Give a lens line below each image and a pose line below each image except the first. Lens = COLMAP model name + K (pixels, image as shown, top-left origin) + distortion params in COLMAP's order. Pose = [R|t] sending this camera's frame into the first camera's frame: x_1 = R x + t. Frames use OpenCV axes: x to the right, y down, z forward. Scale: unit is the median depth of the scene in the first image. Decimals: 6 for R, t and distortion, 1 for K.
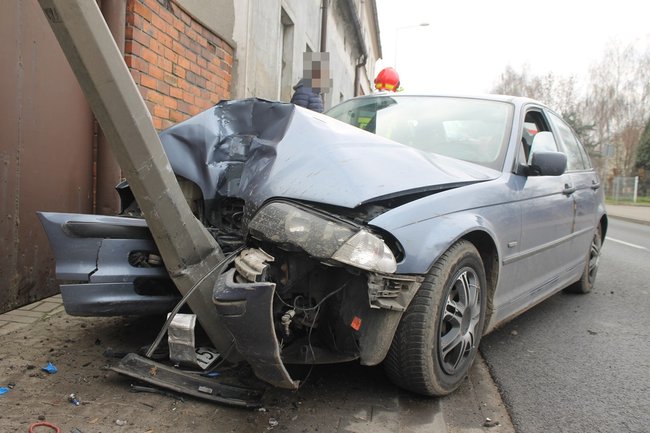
lens RADIAL K [[619.4, 0, 315.4], [0, 619.4, 221.6], [0, 0, 1]] dist [-0.085097, 0.000000]
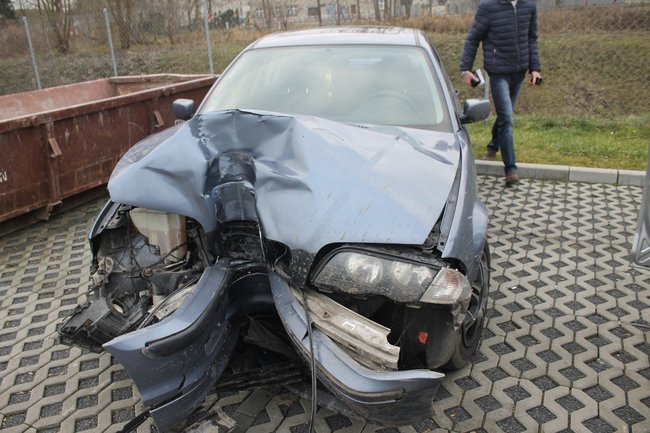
lens RADIAL K [[549.4, 0, 322.5], [0, 549.4, 217.5], [0, 0, 1]] dist [-0.151604, 0.129893]
pose [[0.914104, -0.231386, 0.332977, -0.315668], [0.143743, 0.952782, 0.267479, -0.273782], [-0.379145, -0.196640, 0.904202, 0.232116]]
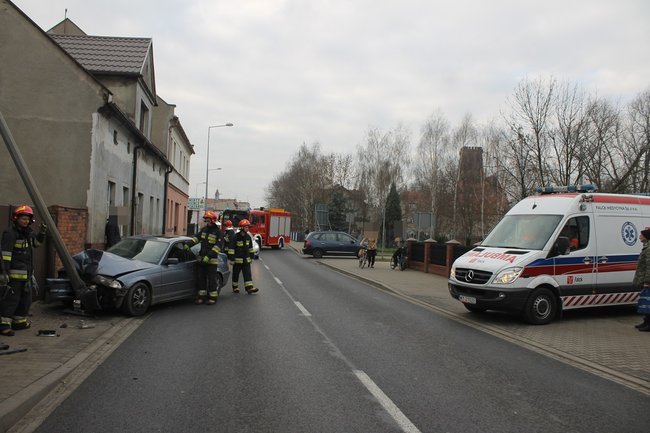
lens RADIAL K [[549.4, 0, 310.1], [0, 549.4, 205.5], [0, 0, 1]] dist [-0.151604, 0.129893]
pose [[0.962634, -0.002719, 0.270792, 0.359848], [0.033839, 0.993320, -0.110319, -0.048306], [-0.268683, 0.115360, 0.956296, -3.206836]]
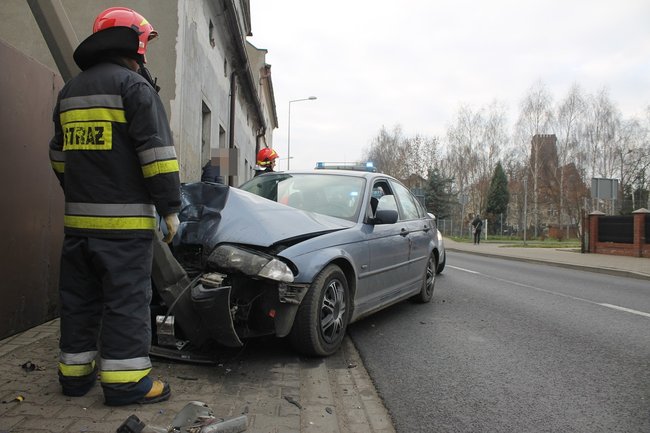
lens RADIAL K [[549.4, 0, 313.6], [0, 549.4, 218.7], [0, 0, 1]] dist [-0.151604, 0.129893]
pose [[0.985720, -0.028580, 0.165952, -0.058774], [0.042910, 0.995591, -0.083415, 0.029402], [-0.162836, 0.089345, 0.982600, -0.482367]]
